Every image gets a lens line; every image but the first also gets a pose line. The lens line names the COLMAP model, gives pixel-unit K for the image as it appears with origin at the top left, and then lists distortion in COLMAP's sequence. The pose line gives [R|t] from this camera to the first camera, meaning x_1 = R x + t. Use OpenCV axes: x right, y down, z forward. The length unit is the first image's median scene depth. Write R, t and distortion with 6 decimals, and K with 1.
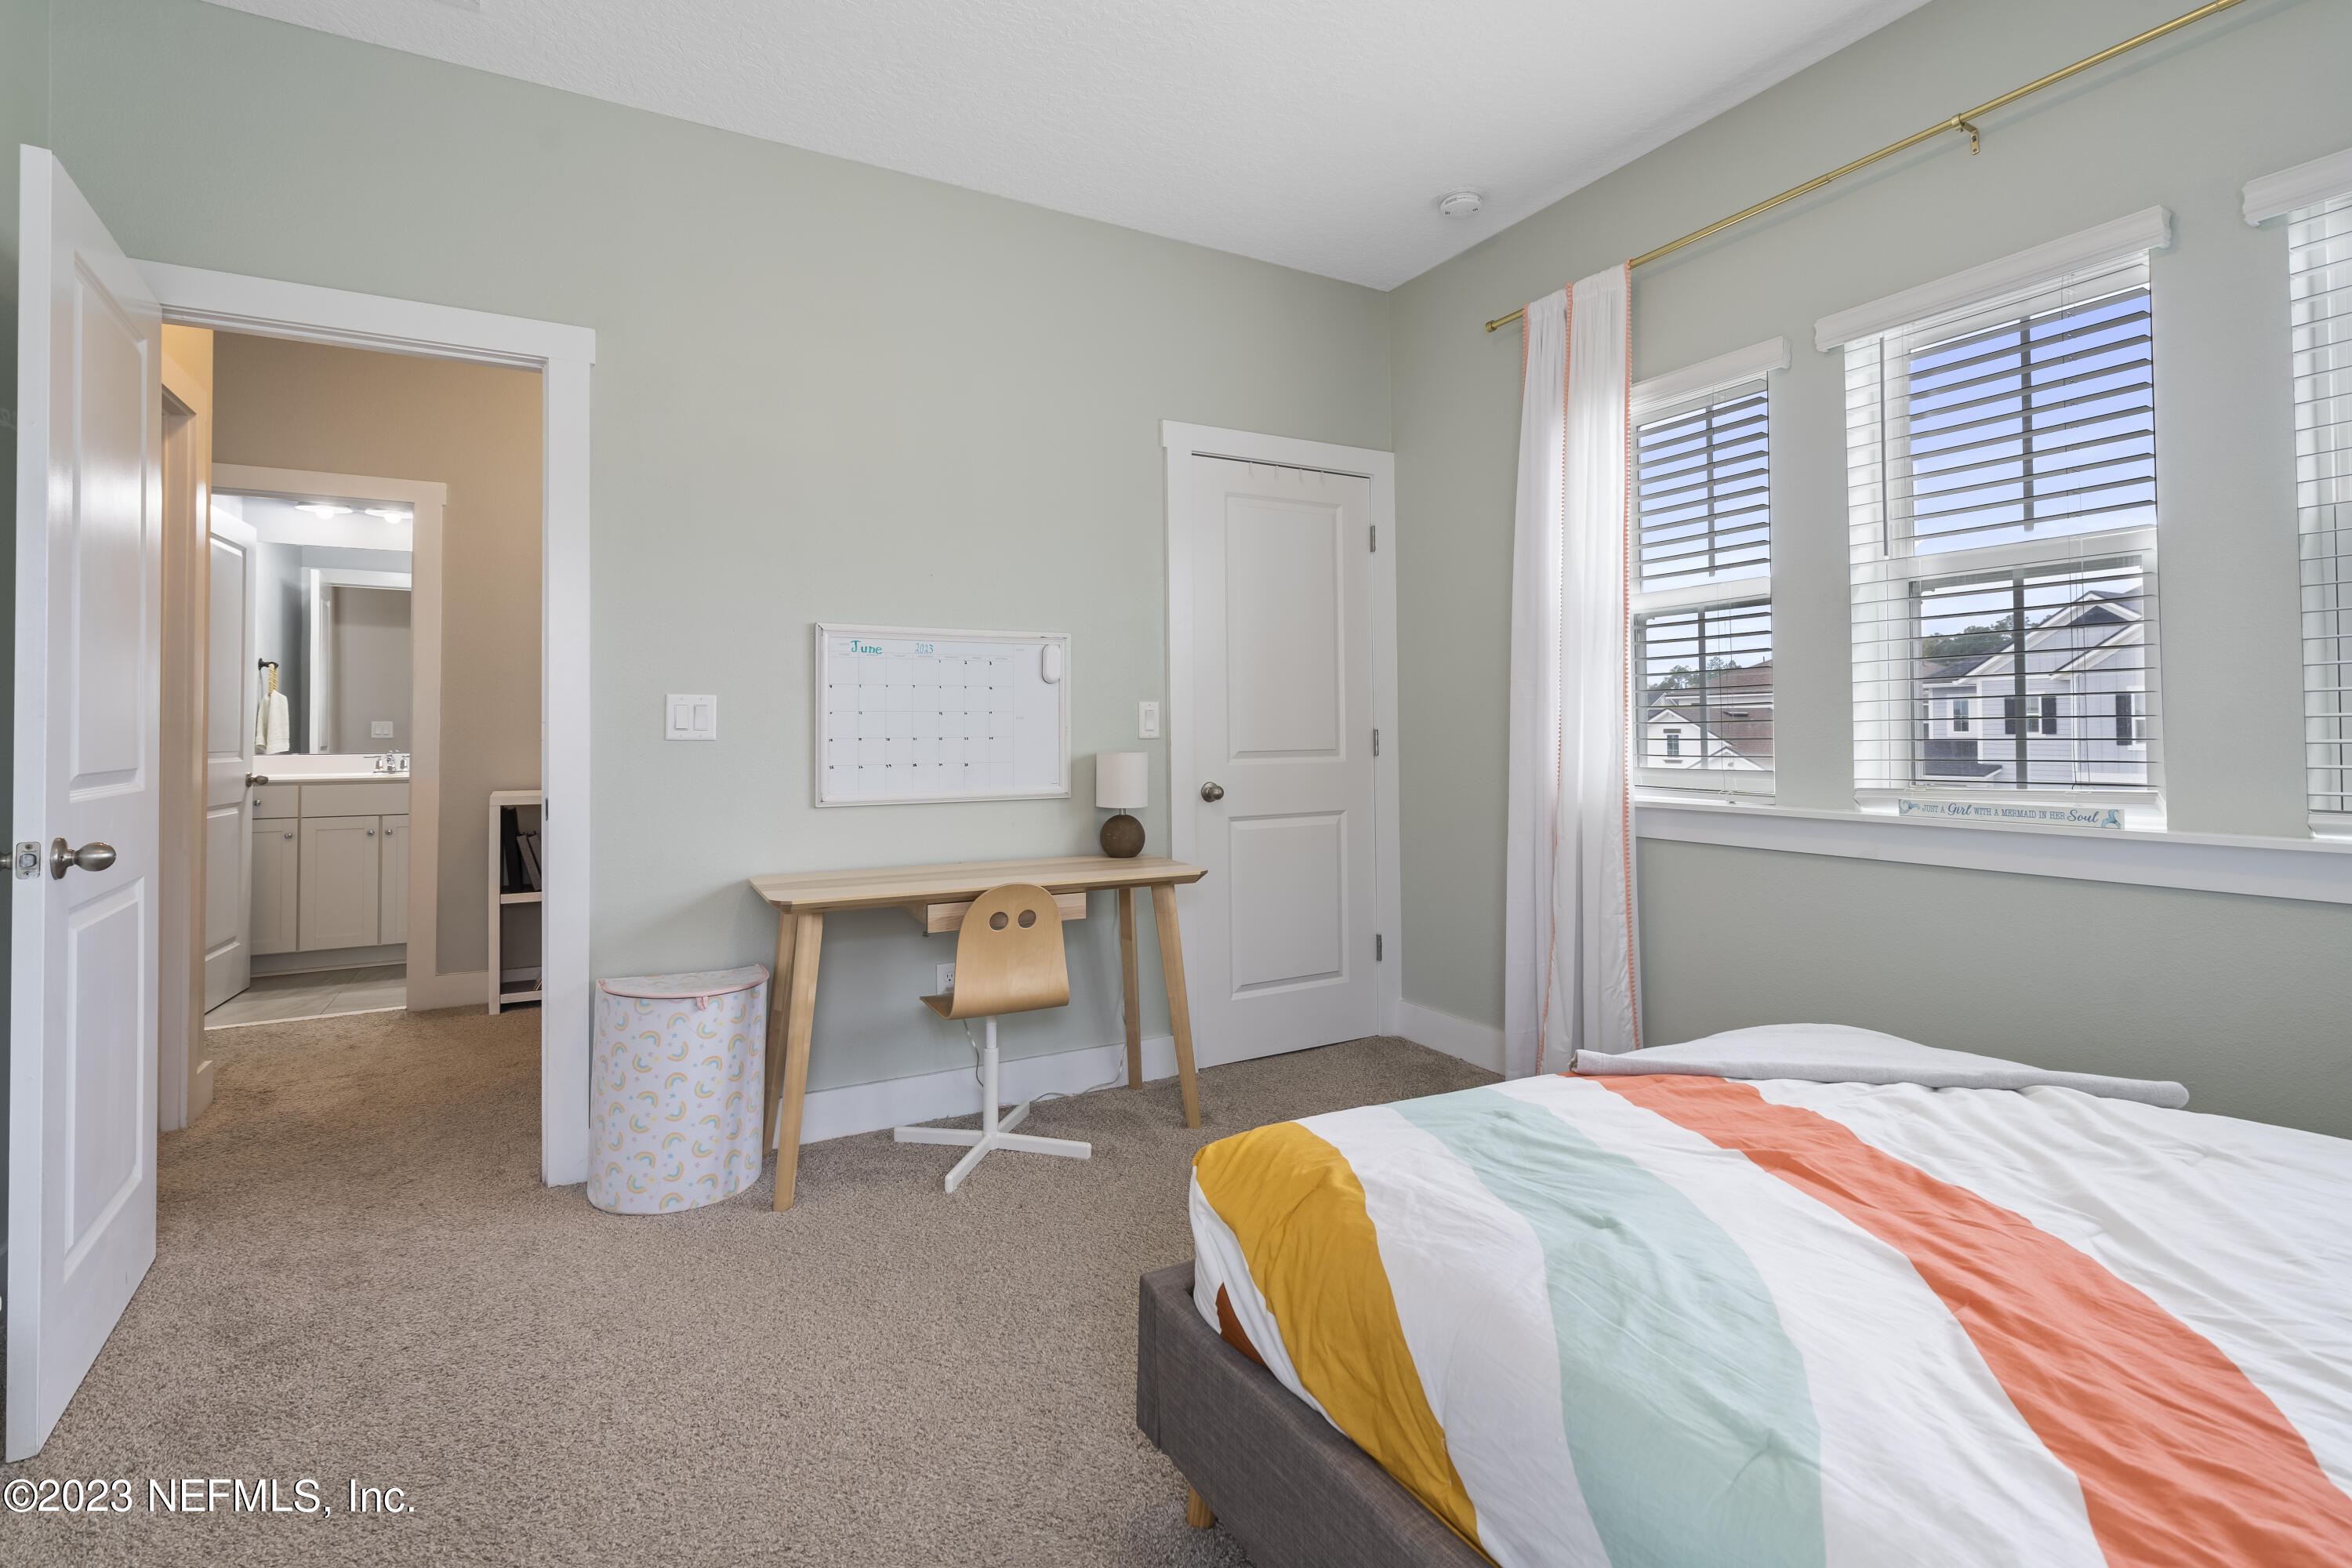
lens RADIAL K [[1066.8, 0, 1182.7], [0, 1066.8, 759.8], [0, 0, 1]] dist [0.000148, -0.000261]
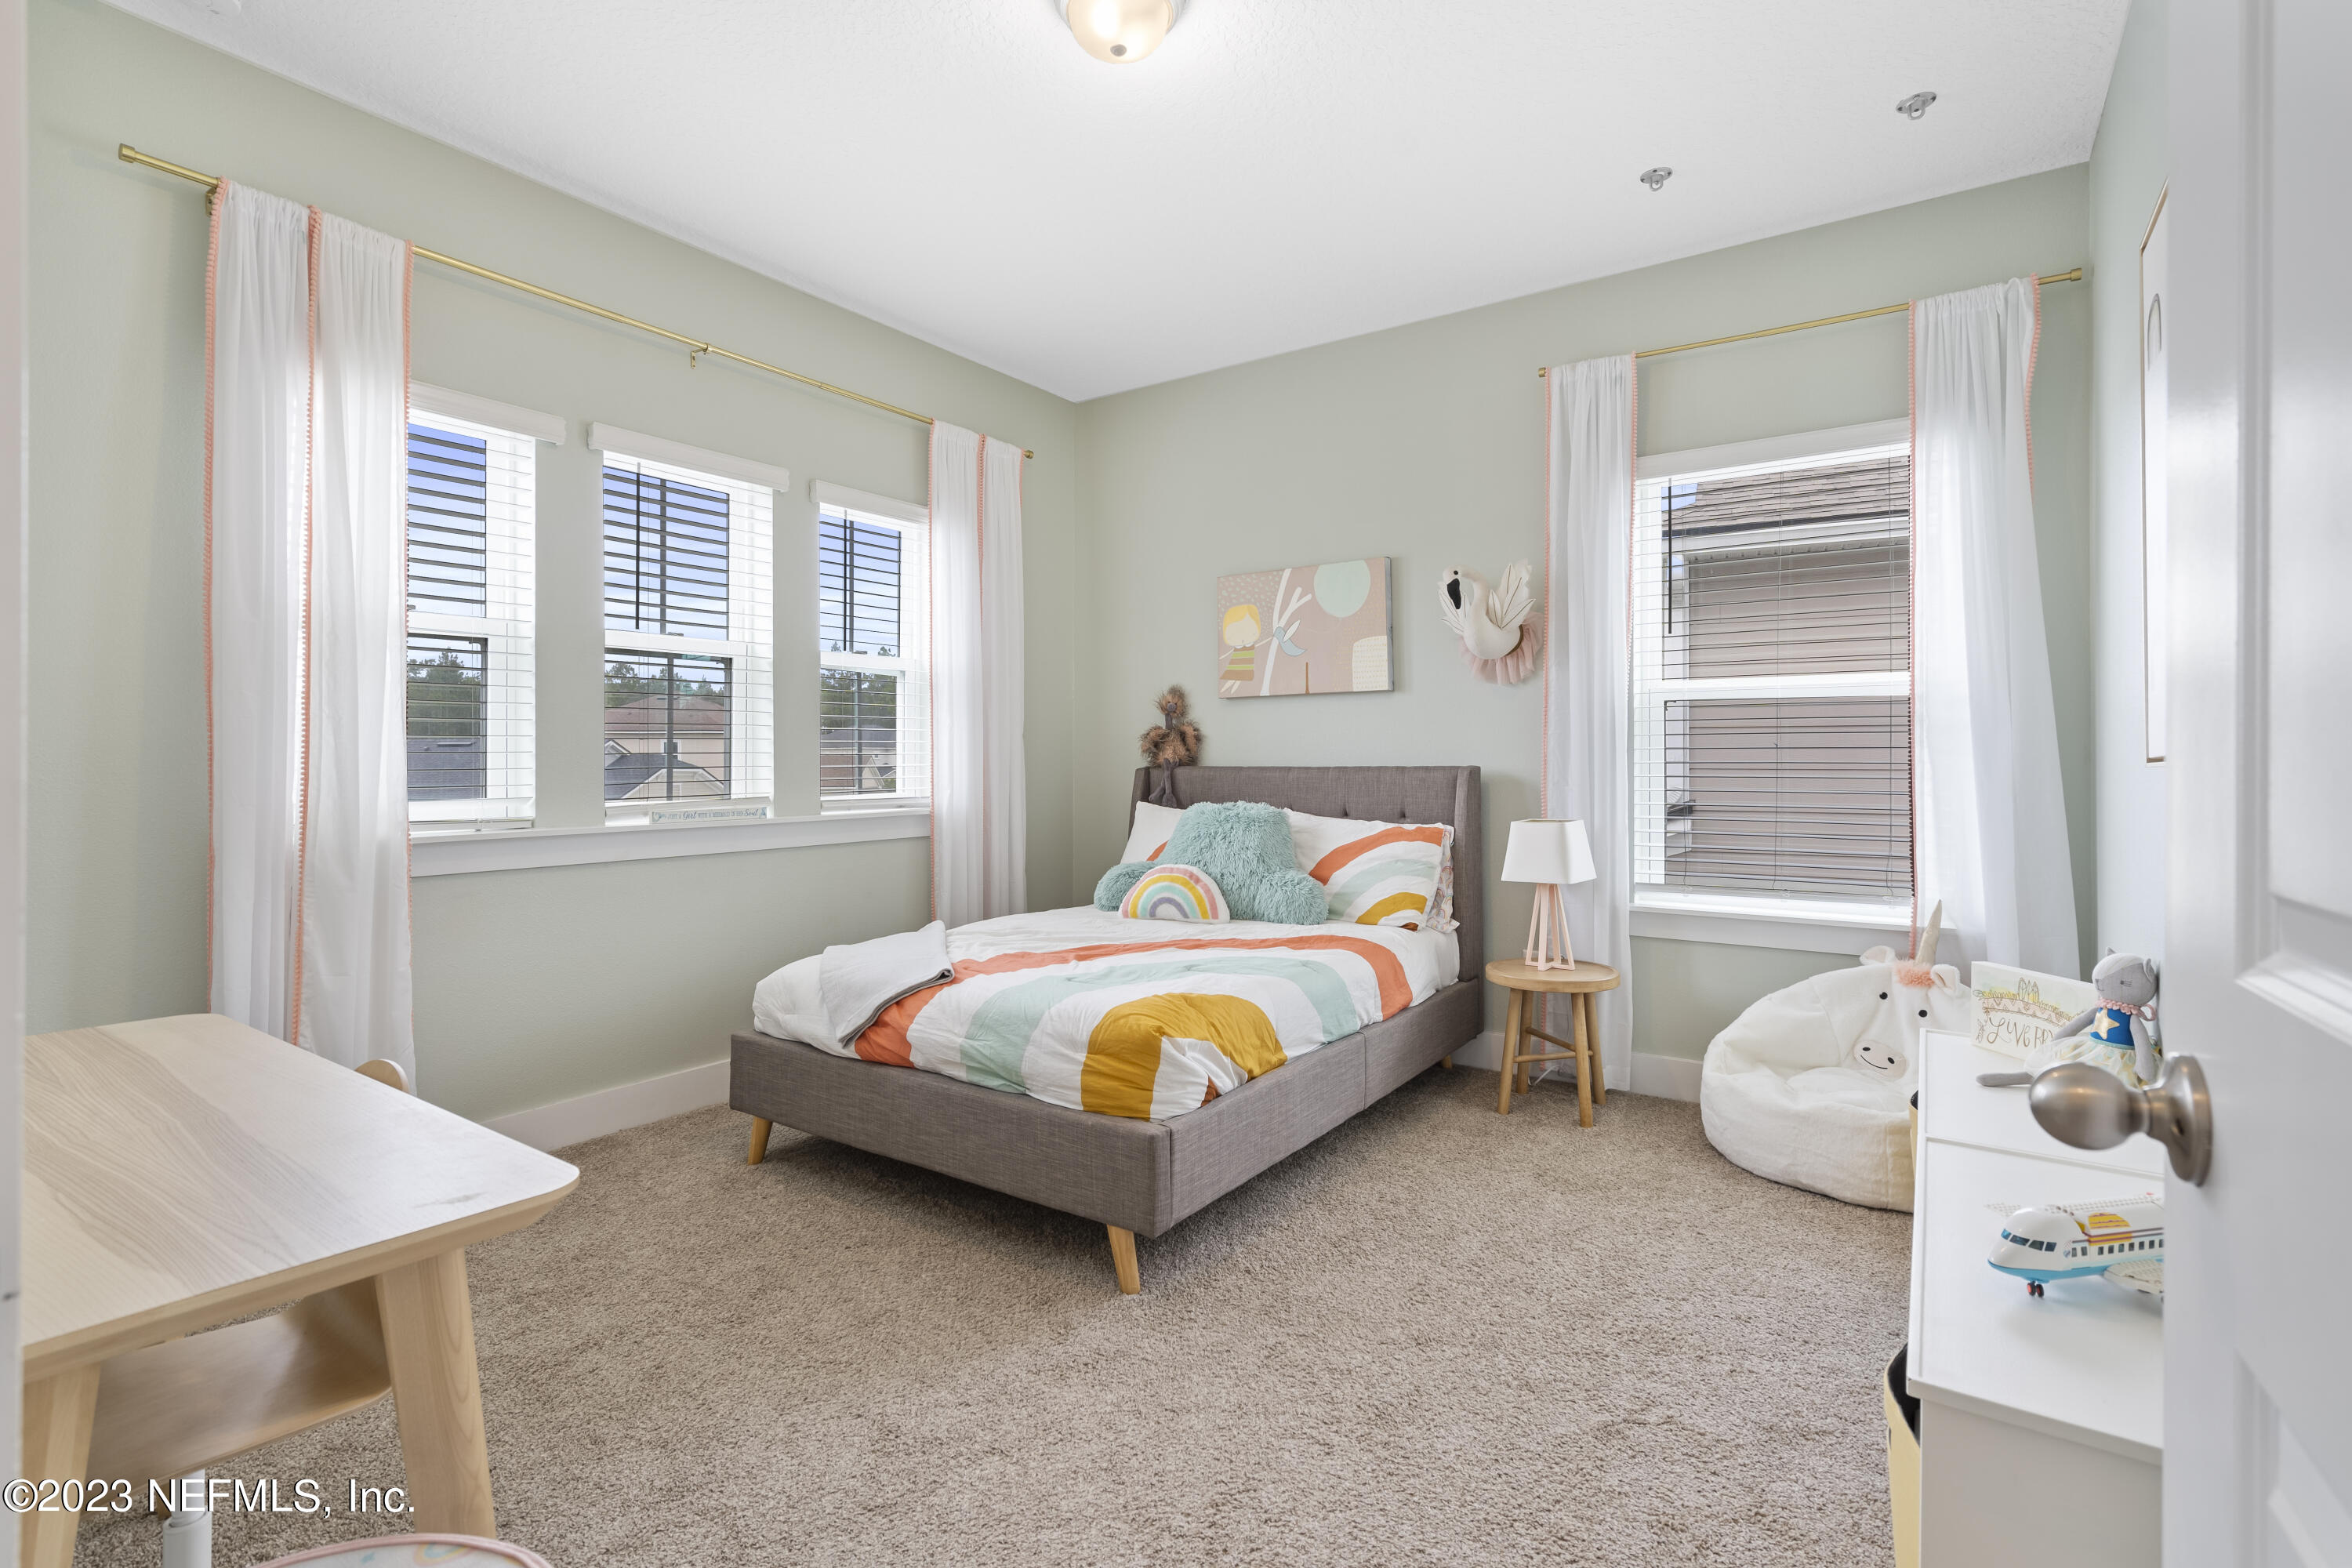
lens RADIAL K [[1066.8, 0, 1182.7], [0, 1066.8, 759.8], [0, 0, 1]] dist [0.000148, -0.000261]
pose [[-0.451635, 0.006099, 0.892182, -0.860058], [0.024970, 0.999671, 0.005806, -0.020423], [-0.891853, 0.024900, -0.451639, 1.035511]]
